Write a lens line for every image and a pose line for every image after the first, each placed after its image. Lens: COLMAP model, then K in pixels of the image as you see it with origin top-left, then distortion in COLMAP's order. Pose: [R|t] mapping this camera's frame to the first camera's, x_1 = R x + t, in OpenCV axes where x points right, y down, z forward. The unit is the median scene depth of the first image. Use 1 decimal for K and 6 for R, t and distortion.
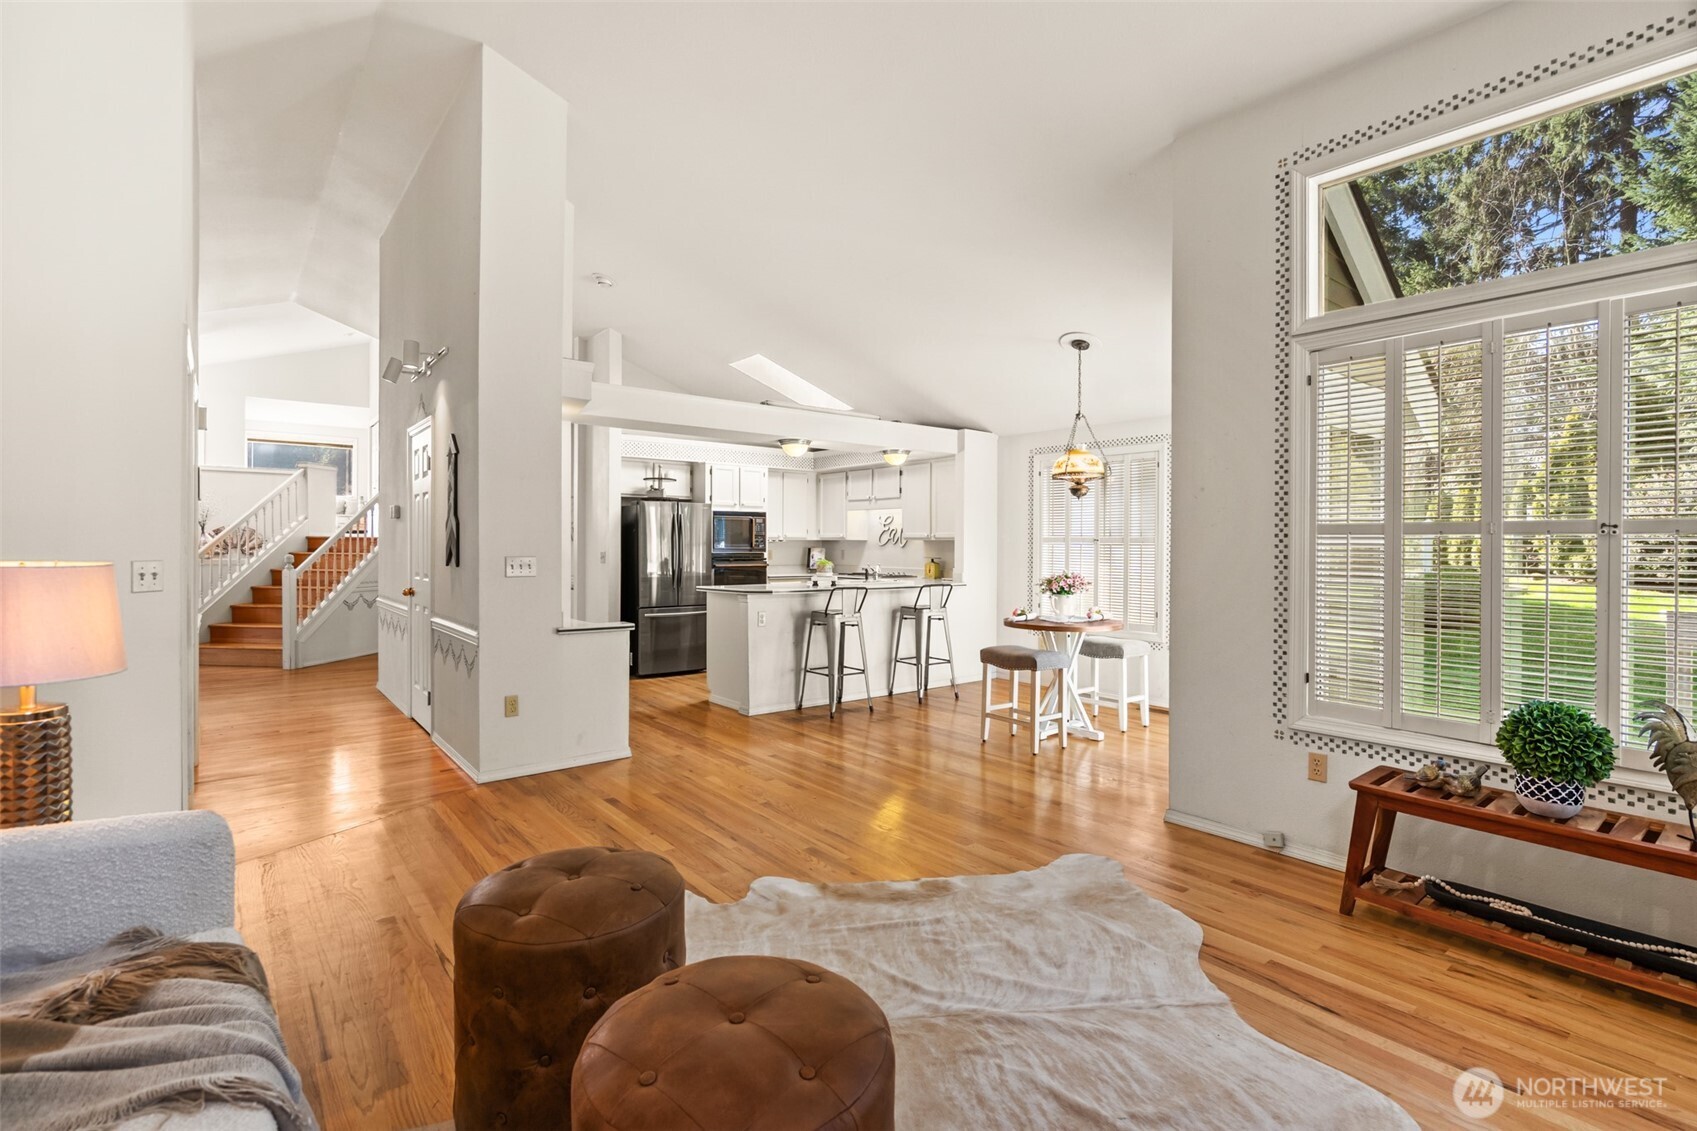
lens RADIAL K [[779.0, 0, 841.1], [0, 779.0, 552.8], [0, 0, 1]] dist [-0.008273, 0.003757]
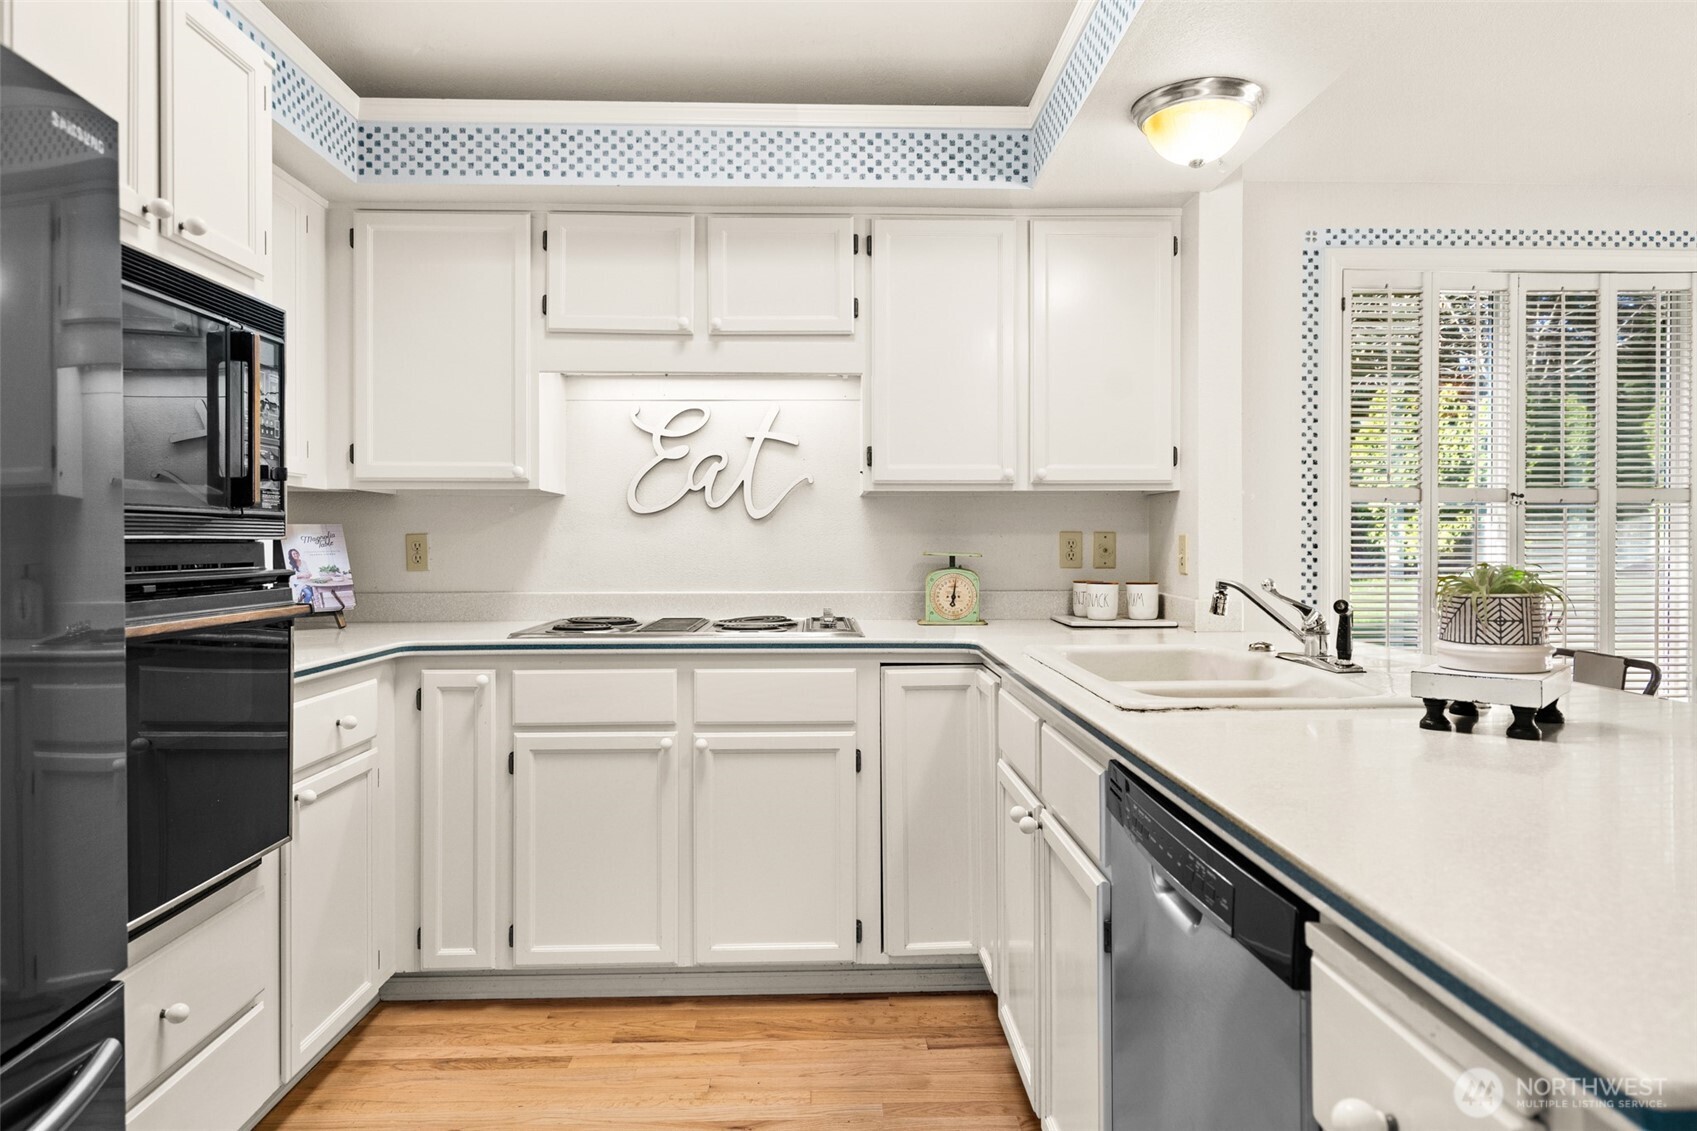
lens RADIAL K [[1059.7, 0, 854.1], [0, 1059.7, 554.3], [0, 0, 1]] dist [0.005542, -0.000282]
pose [[0.595228, -0.012851, 0.803454, -0.222904], [0.013024, 0.999895, 0.006344, 0.003411], [-0.803451, 0.006688, 0.595333, 0.781924]]
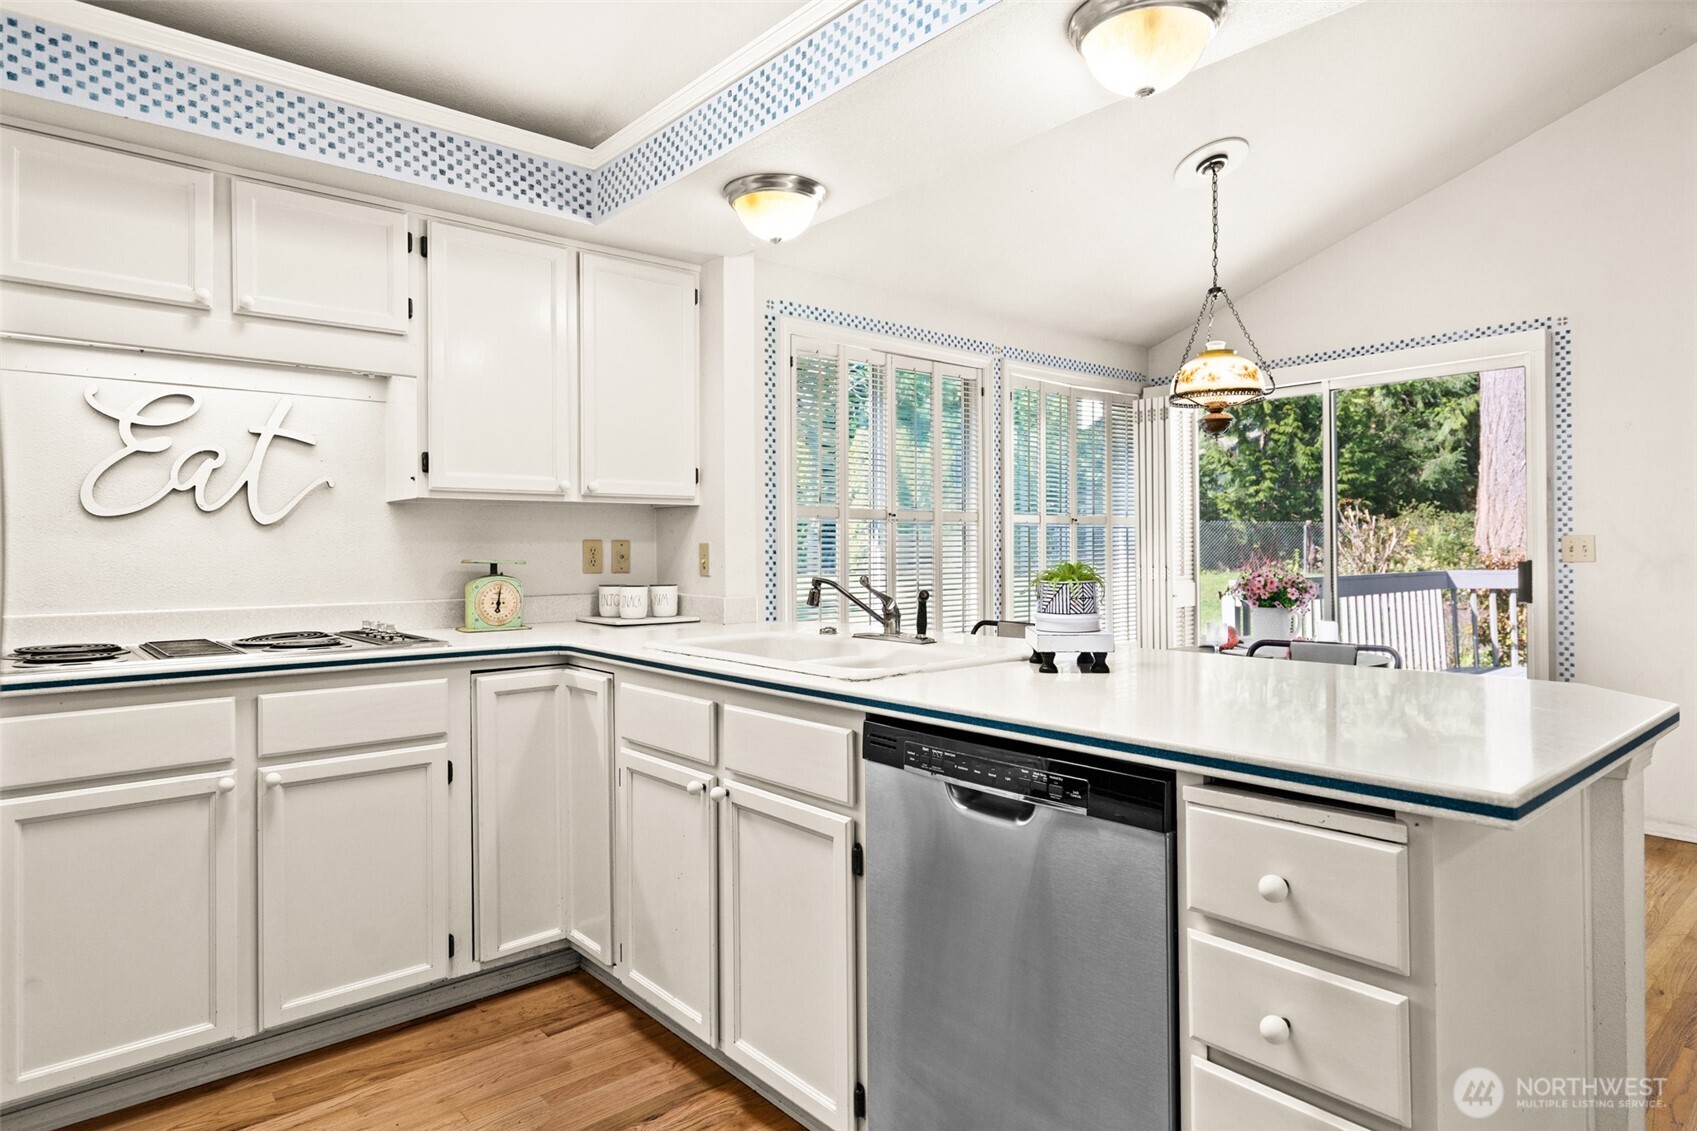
lens RADIAL K [[982.6, 0, 851.9], [0, 982.6, 556.5], [0, 0, 1]] dist [0.004214, 0.002151]
pose [[-0.049354, -0.010822, 0.998723, -0.264675], [0.016949, 0.999788, 0.011671, 0.002369], [-0.998638, 0.017503, -0.049160, 0.869880]]
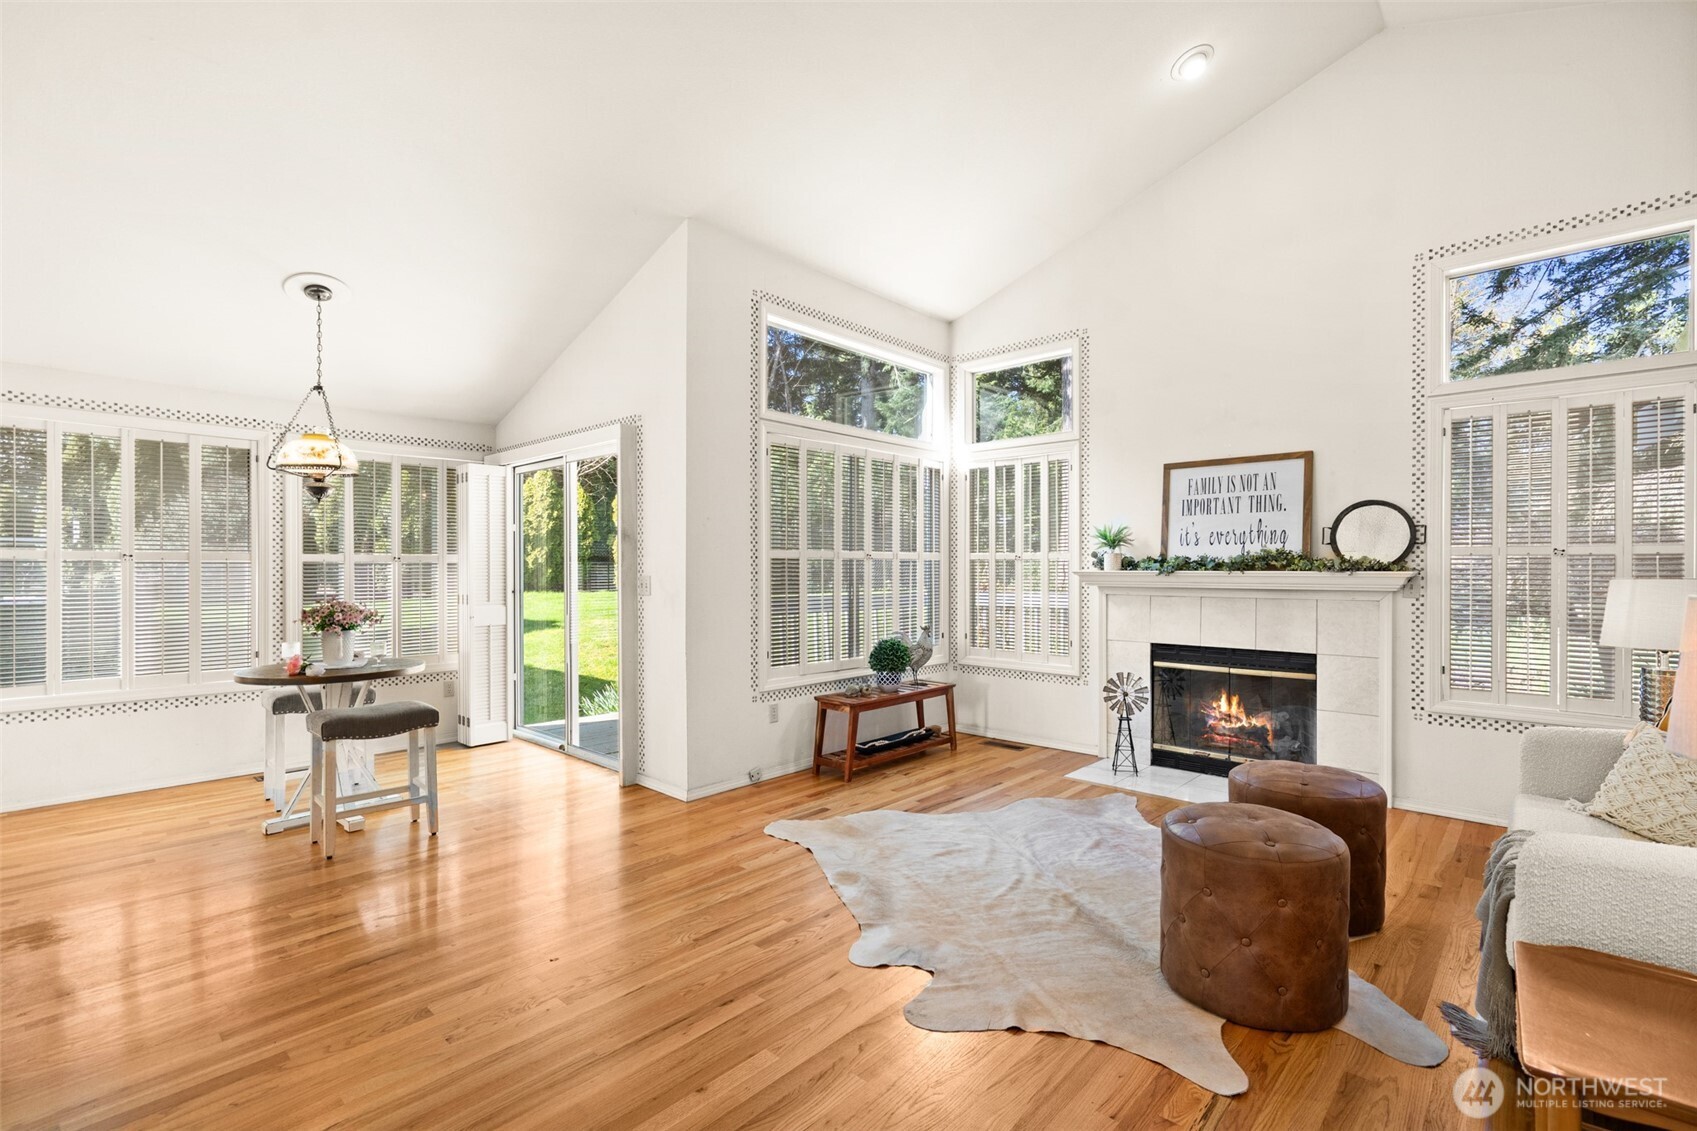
lens RADIAL K [[779.0, 0, 855.3], [0, 779.0, 571.9], [0, 0, 1]] dist [-0.008273, 0.003757]
pose [[-0.158931, -0.010829, 0.987230, -0.336530], [0.007721, 0.999896, 0.012211, -0.004653], [-0.987259, 0.009563, -0.158831, 0.410909]]
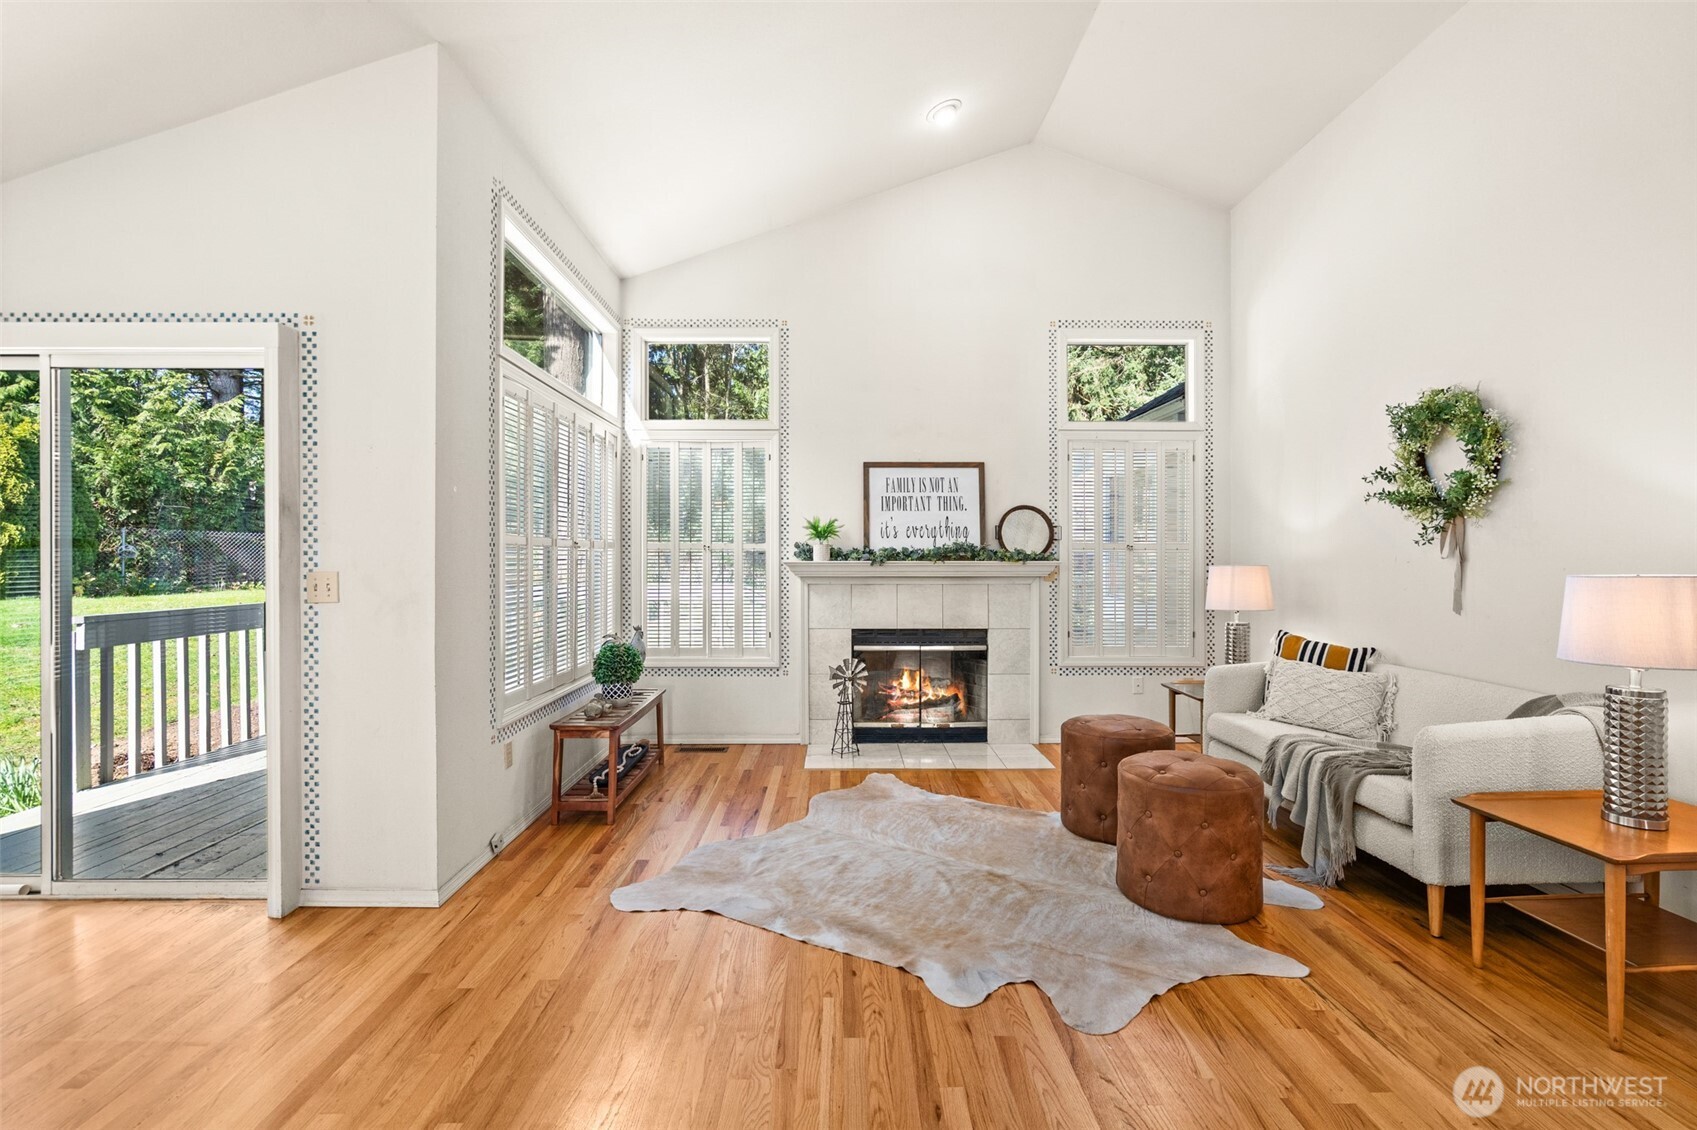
lens RADIAL K [[779.0, 0, 858.9], [0, 779.0, 556.2], [0, 0, 1]] dist [-0.008273, 0.003757]
pose [[-0.794750, -0.004206, 0.606922, -0.172256], [0.001177, 0.999963, 0.008472, -0.005848], [-0.606935, 0.007448, -0.794716, 0.597951]]
